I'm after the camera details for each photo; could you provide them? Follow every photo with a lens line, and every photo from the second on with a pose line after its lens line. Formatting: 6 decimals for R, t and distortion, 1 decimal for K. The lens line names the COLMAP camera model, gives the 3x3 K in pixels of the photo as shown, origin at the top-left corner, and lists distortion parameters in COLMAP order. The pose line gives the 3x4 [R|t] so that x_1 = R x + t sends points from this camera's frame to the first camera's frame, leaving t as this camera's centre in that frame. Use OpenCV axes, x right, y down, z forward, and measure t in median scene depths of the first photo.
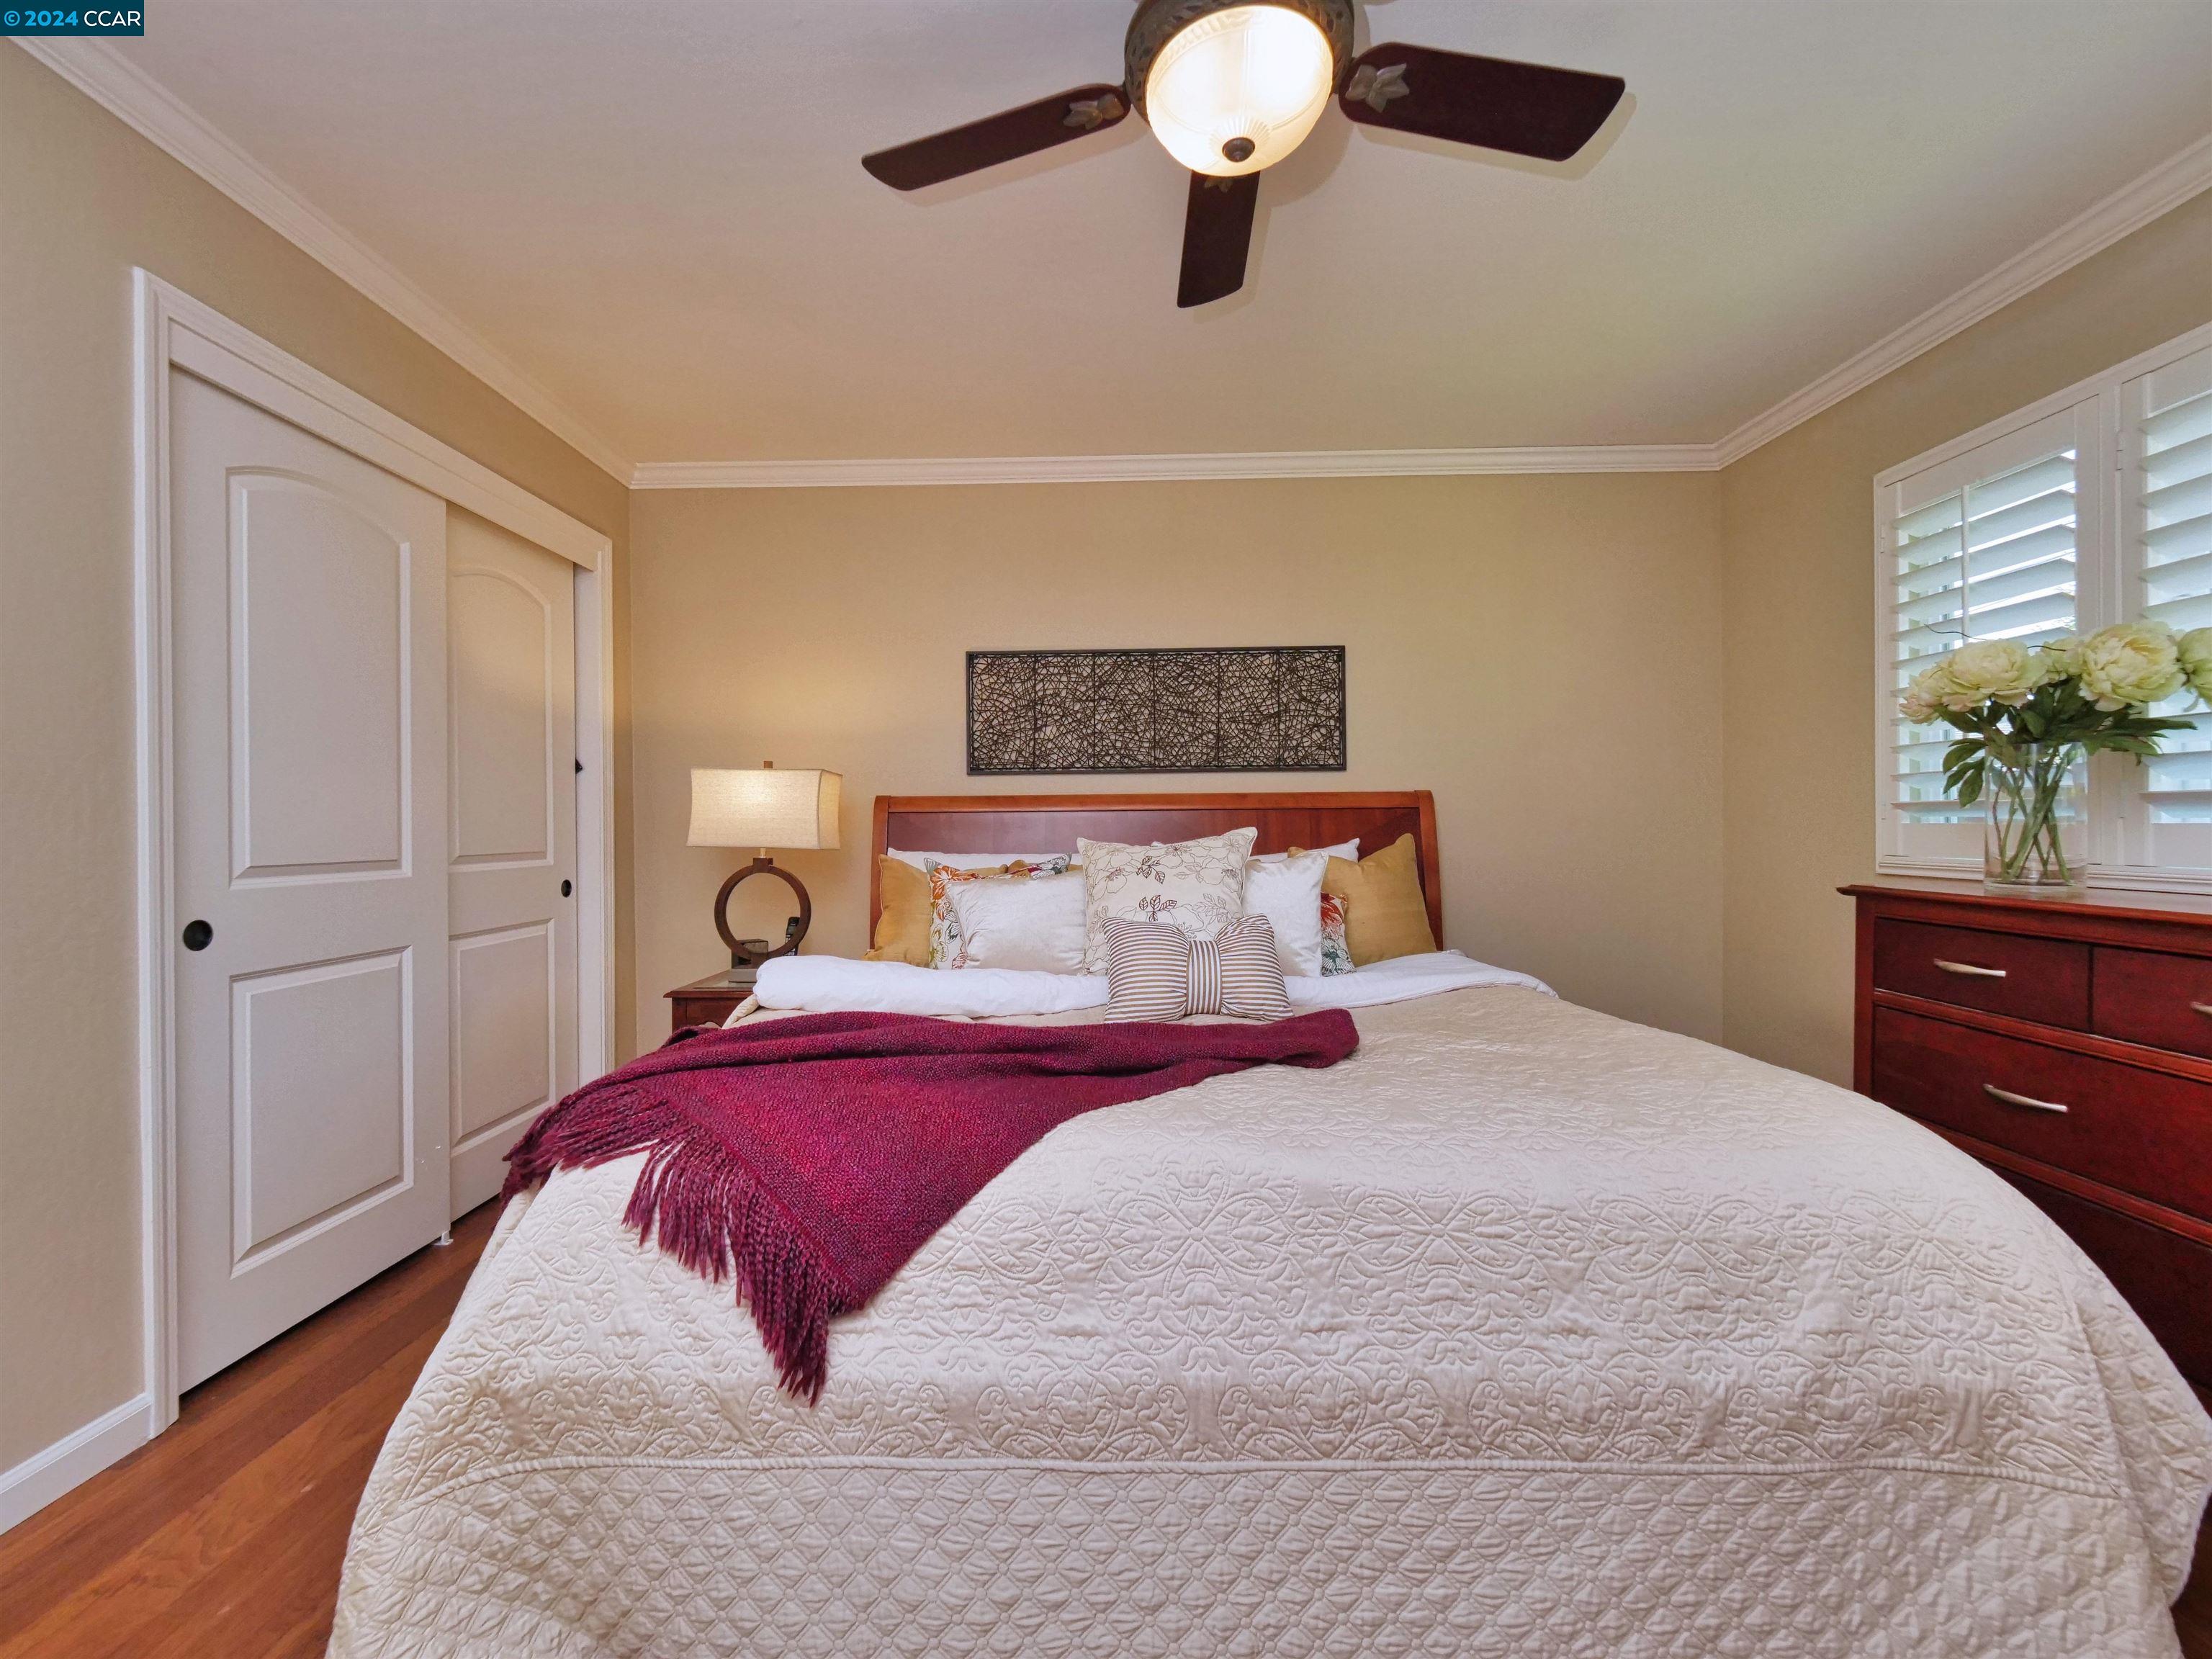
lens RADIAL K [[943.2, 0, 1094.5], [0, 943.2, 840.5], [0, 0, 1]] dist [-0.005974, 0.002180]
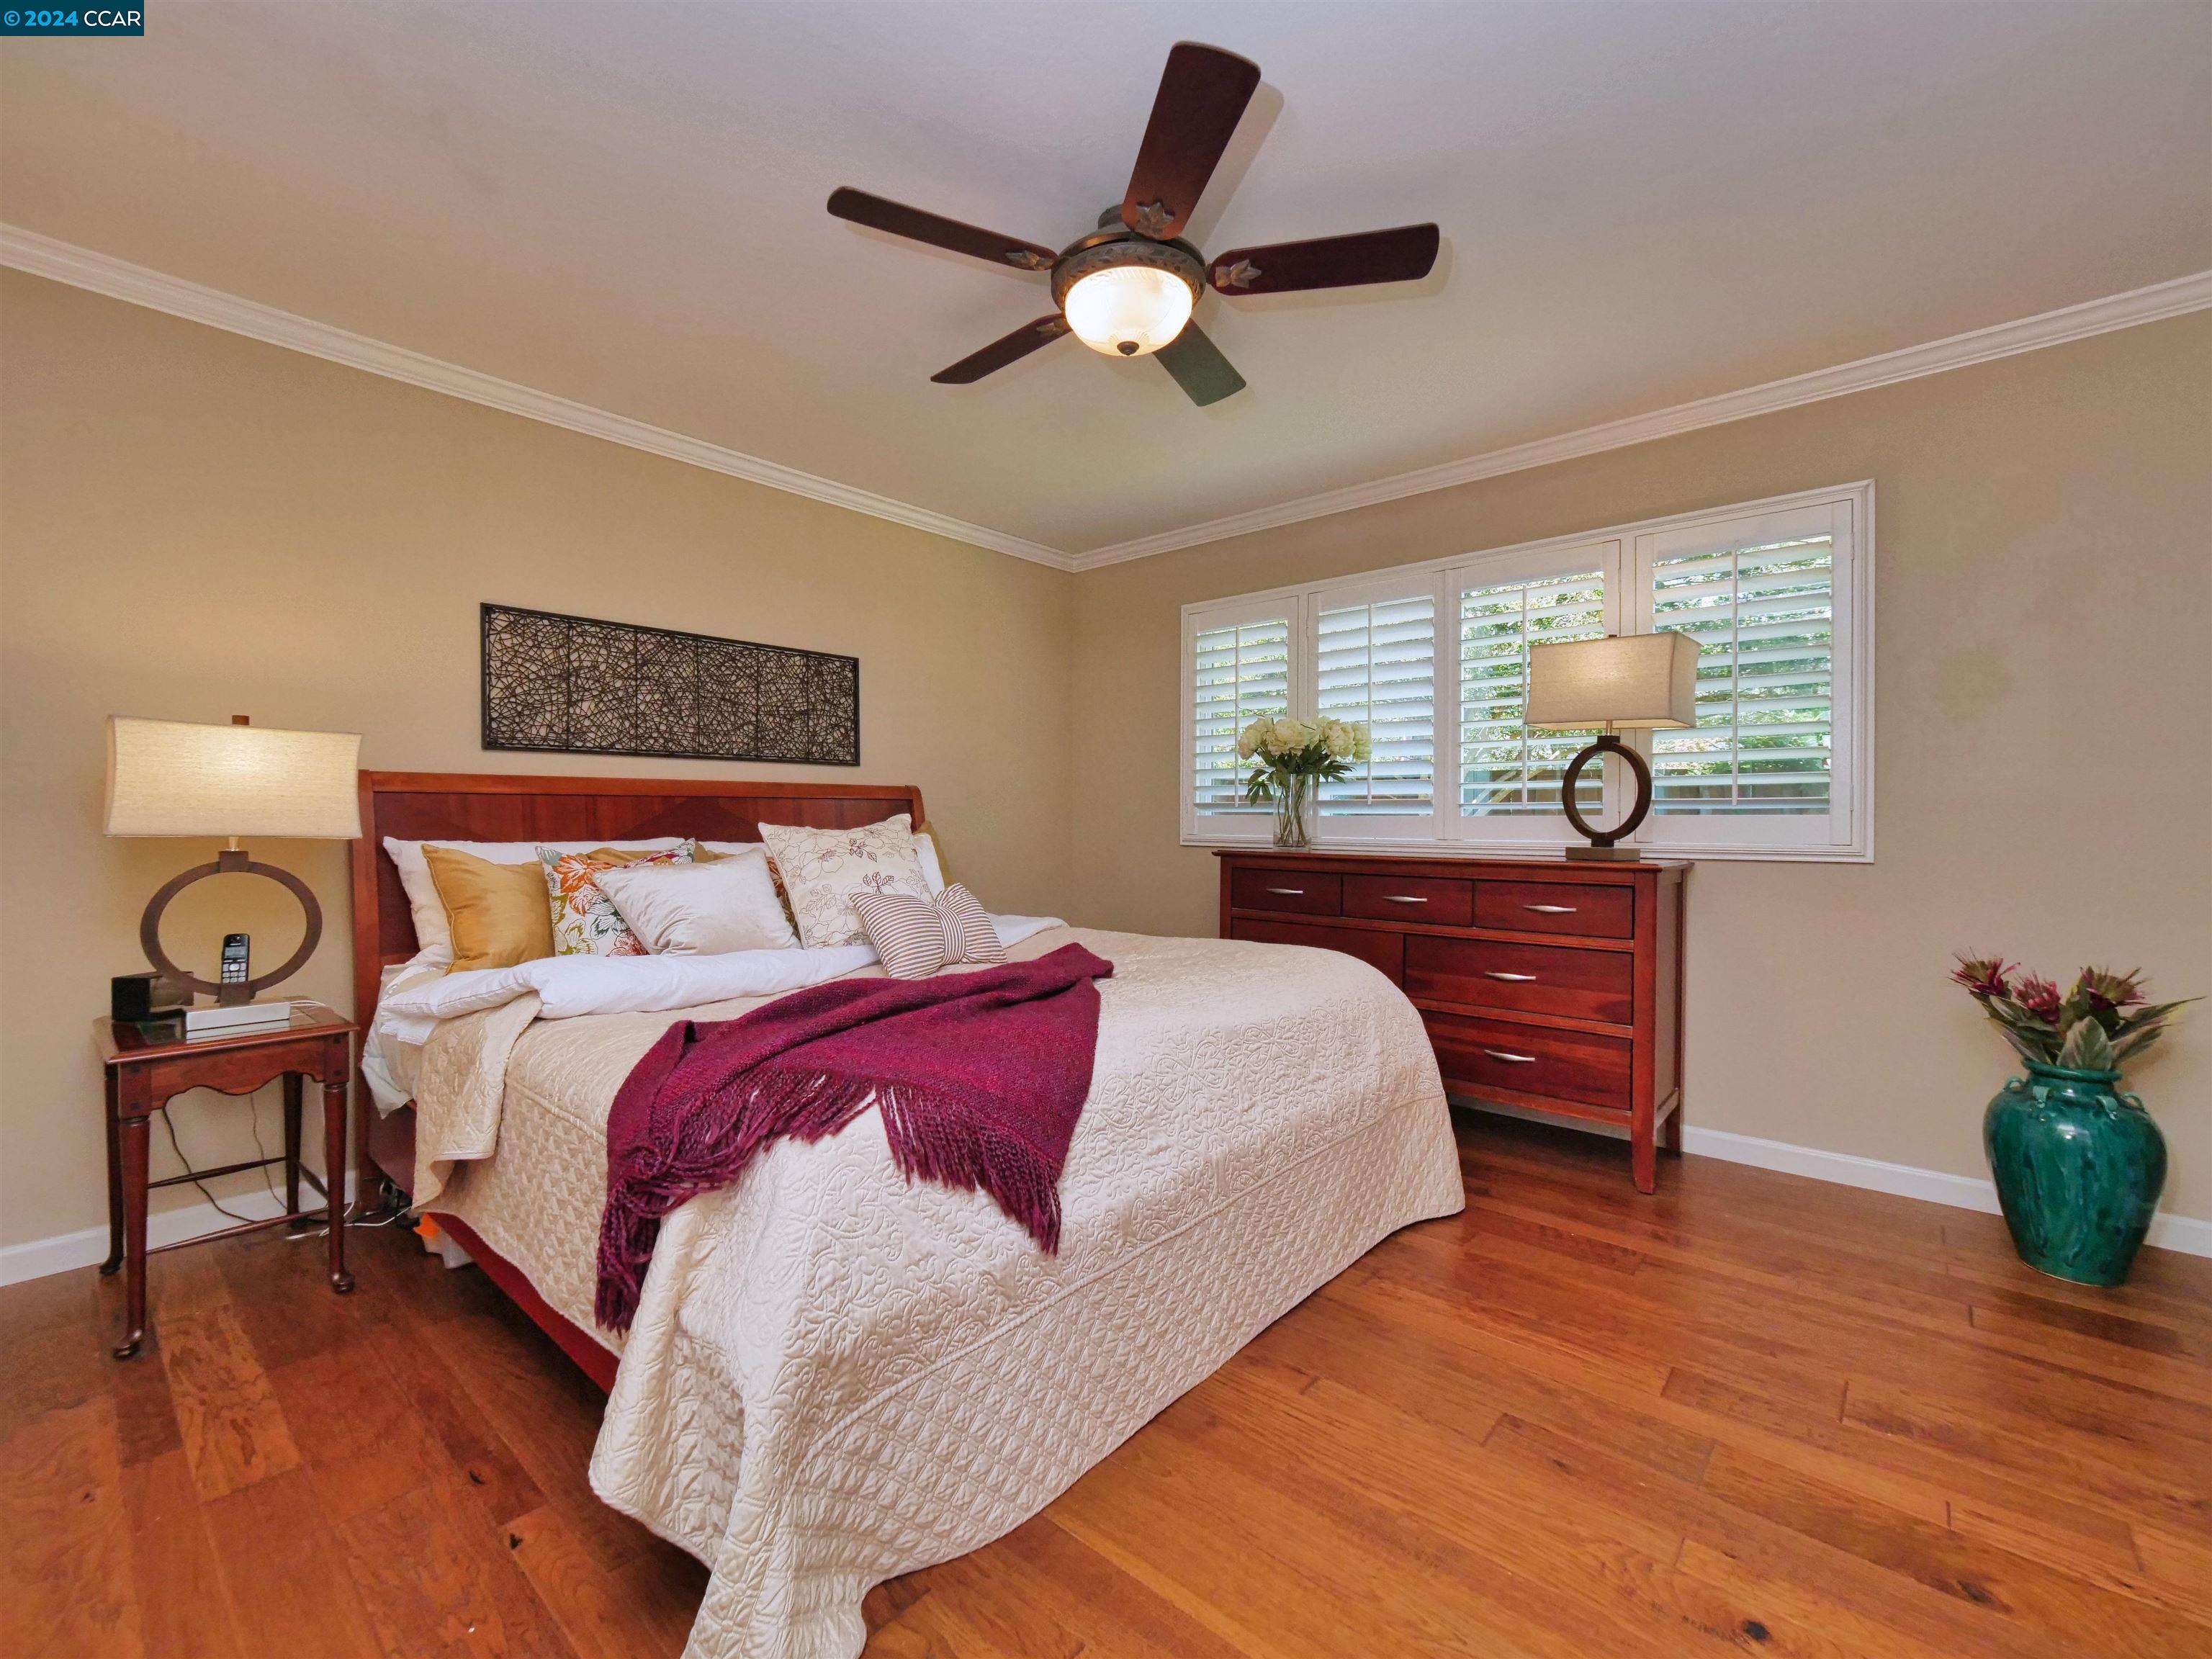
lens RADIAL K [[943.2, 0, 1091.3], [0, 943.2, 831.5], [0, 0, 1]] dist [-0.005974, 0.002180]
pose [[0.640250, -0.004322, 0.768154, -0.436152], [0.006386, 0.999980, 0.000304, 0.006891], [-0.768140, 0.004710, 0.640265, 0.046242]]
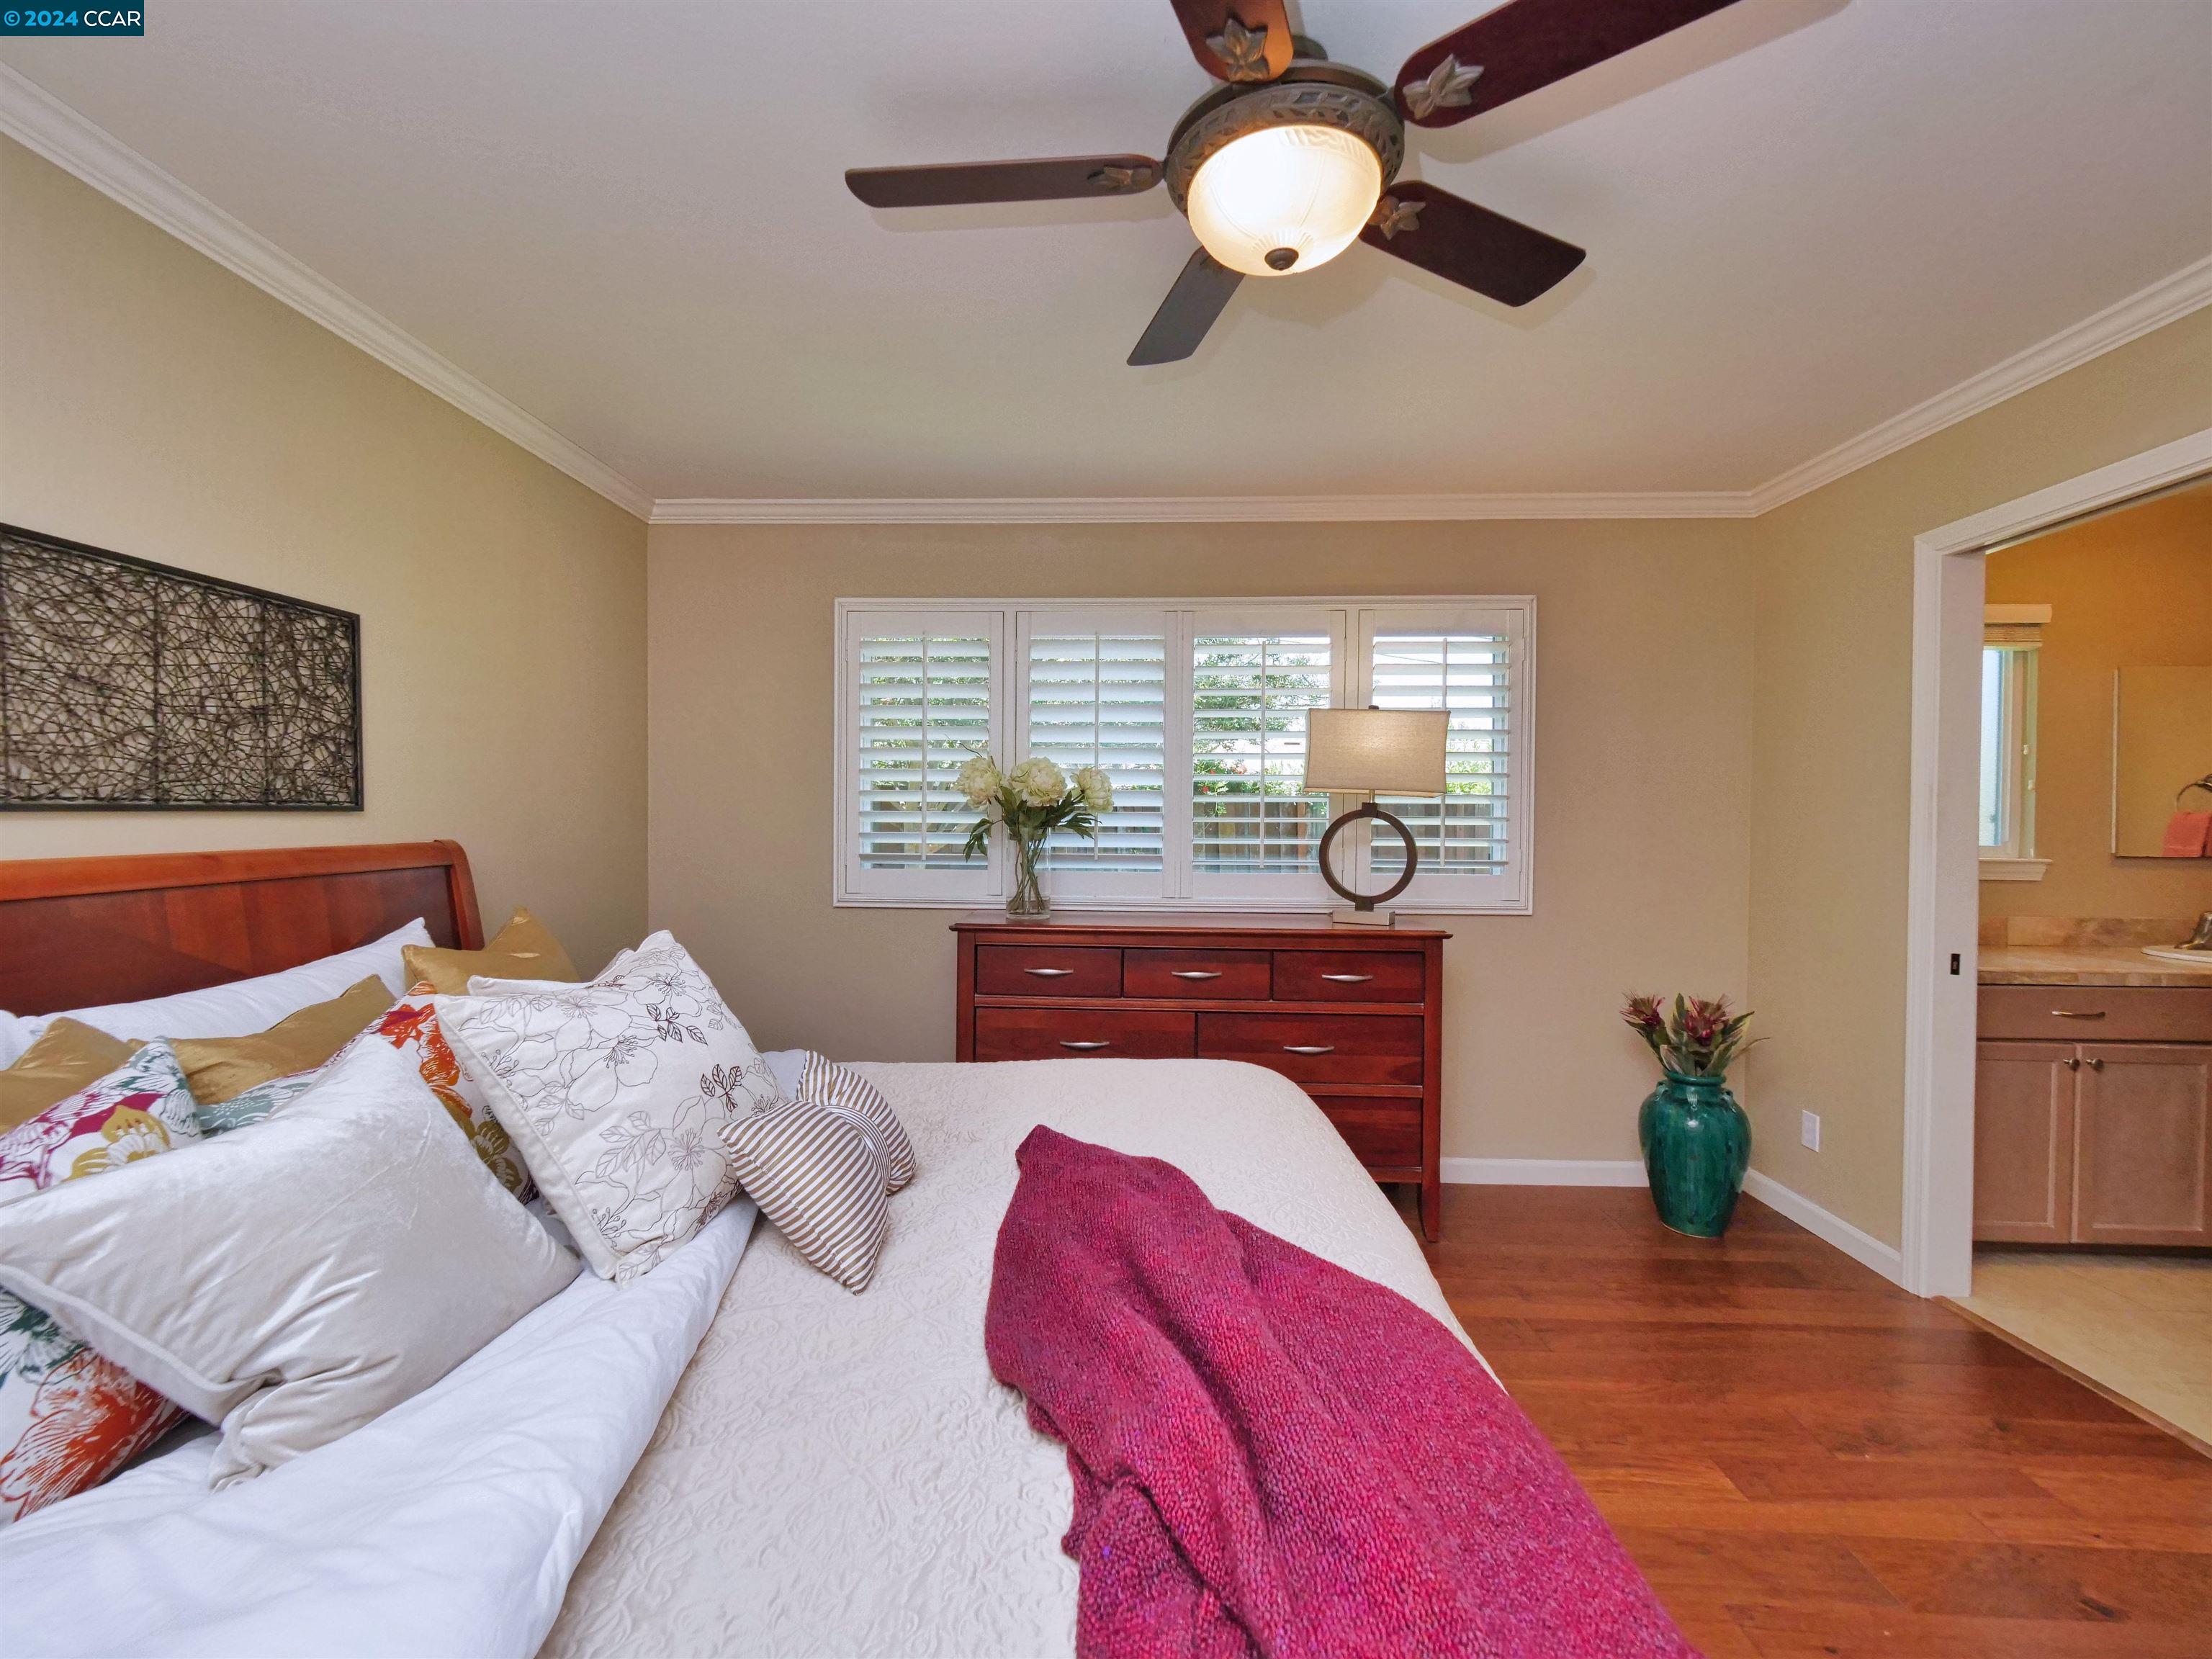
lens RADIAL K [[943.2, 0, 1095.9], [0, 943.2, 835.4], [0, 0, 1]] dist [-0.005974, 0.002180]
pose [[0.008775, -0.016766, 0.999821, -0.362817], [0.007457, 0.999833, 0.016701, -0.065303], [-0.999934, 0.007310, 0.008899, 0.500411]]
